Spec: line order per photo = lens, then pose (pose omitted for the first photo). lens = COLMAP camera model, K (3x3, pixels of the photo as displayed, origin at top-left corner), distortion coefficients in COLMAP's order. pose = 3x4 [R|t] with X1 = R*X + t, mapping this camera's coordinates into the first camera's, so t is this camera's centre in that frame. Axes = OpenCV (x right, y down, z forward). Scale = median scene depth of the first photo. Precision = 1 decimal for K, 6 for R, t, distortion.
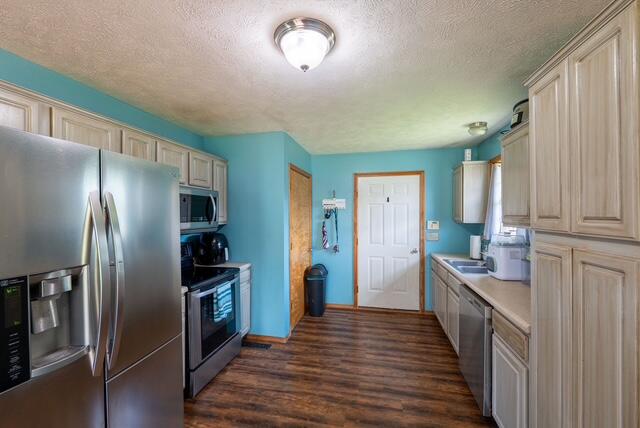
lens RADIAL K [[263.9, 0, 317.6], [0, 263.9, 215.1], [0, 0, 1]] dist [-0.007699, -0.001064]
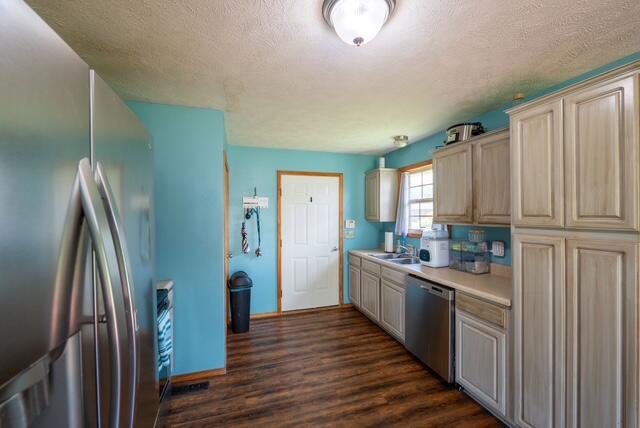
lens RADIAL K [[263.9, 0, 322.7], [0, 263.9, 214.5], [0, 0, 1]] dist [-0.007699, -0.001064]
pose [[0.860119, -0.002253, 0.510089, -0.279674], [0.003511, 0.999993, -0.001504, -0.000144], [-0.510082, 0.003084, 0.860120, 0.156651]]
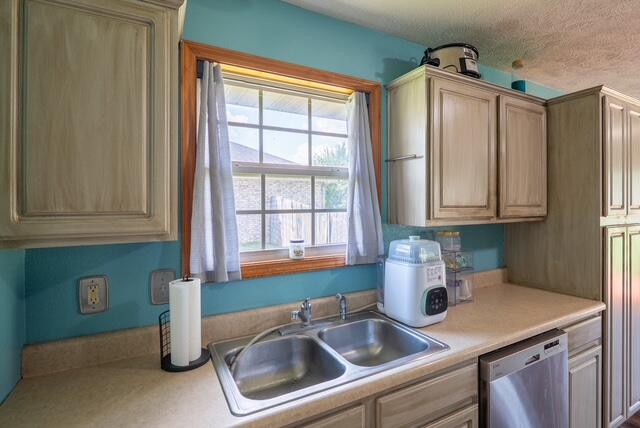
lens RADIAL K [[315.3, 0, 320.8], [0, 315.3, 212.6], [0, 0, 1]] dist [-0.000173, -0.000266]
pose [[-0.655644, -0.002841, 0.755065, 0.262076], [0.007391, 0.999921, 0.010179, 0.005175], [-0.755034, 0.012254, -0.655571, 1.239873]]
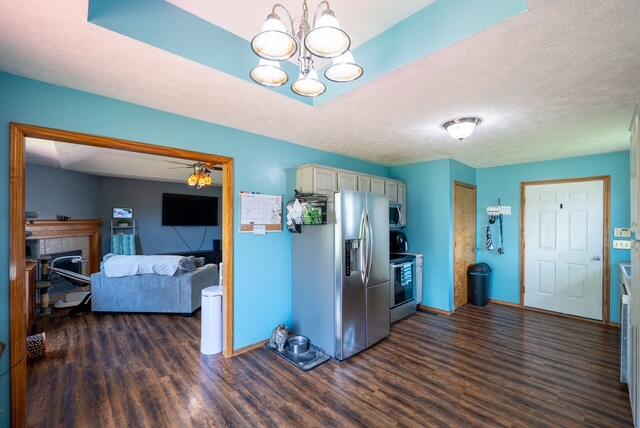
lens RADIAL K [[263.9, 0, 319.7], [0, 263.9, 219.2], [0, 0, 1]] dist [-0.007699, -0.001064]
pose [[0.830613, 0.007267, -0.556802, 0.073041], [-0.008971, 0.999960, -0.000331, 0.001163], [0.556777, 0.005270, 0.830645, -0.495569]]
